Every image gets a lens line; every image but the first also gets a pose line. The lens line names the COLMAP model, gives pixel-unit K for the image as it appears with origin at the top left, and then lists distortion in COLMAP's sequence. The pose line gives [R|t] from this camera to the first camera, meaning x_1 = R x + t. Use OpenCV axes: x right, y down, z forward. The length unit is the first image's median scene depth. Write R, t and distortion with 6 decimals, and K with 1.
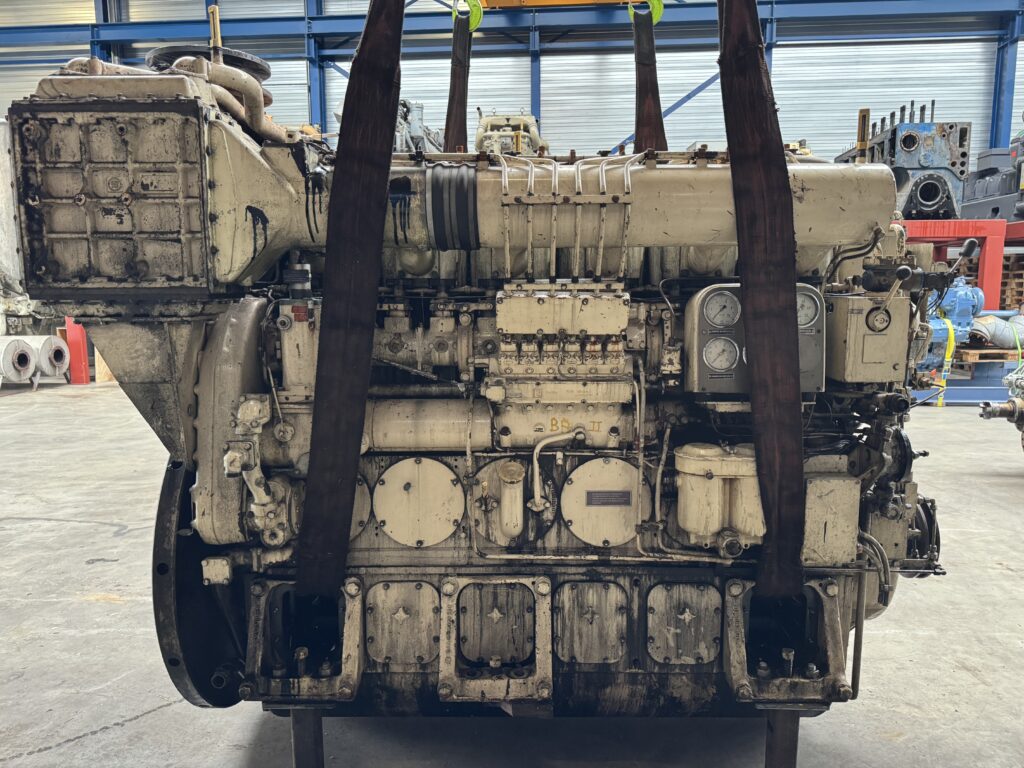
lens RADIAL K [[743.2, 0, 514.9], [0, 743.2, 385.9], [0, 0, 1]] dist [0.036419, -0.000142]
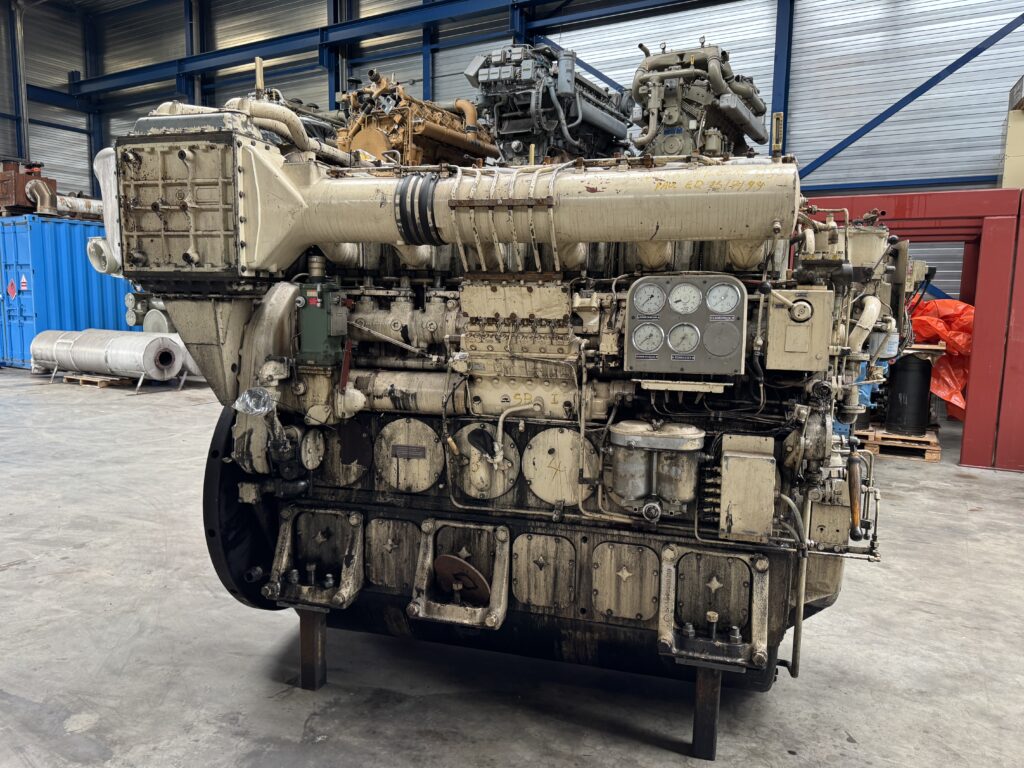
lens RADIAL K [[743.2, 0, 514.9], [0, 743.2, 385.9], [0, 0, 1]] dist [0.036419, -0.000142]
pose [[0.952601, 0.048626, -0.300310, 0.394362], [-0.033987, 0.997974, 0.053782, -0.025054], [0.302317, -0.041026, 0.952324, -0.091636]]
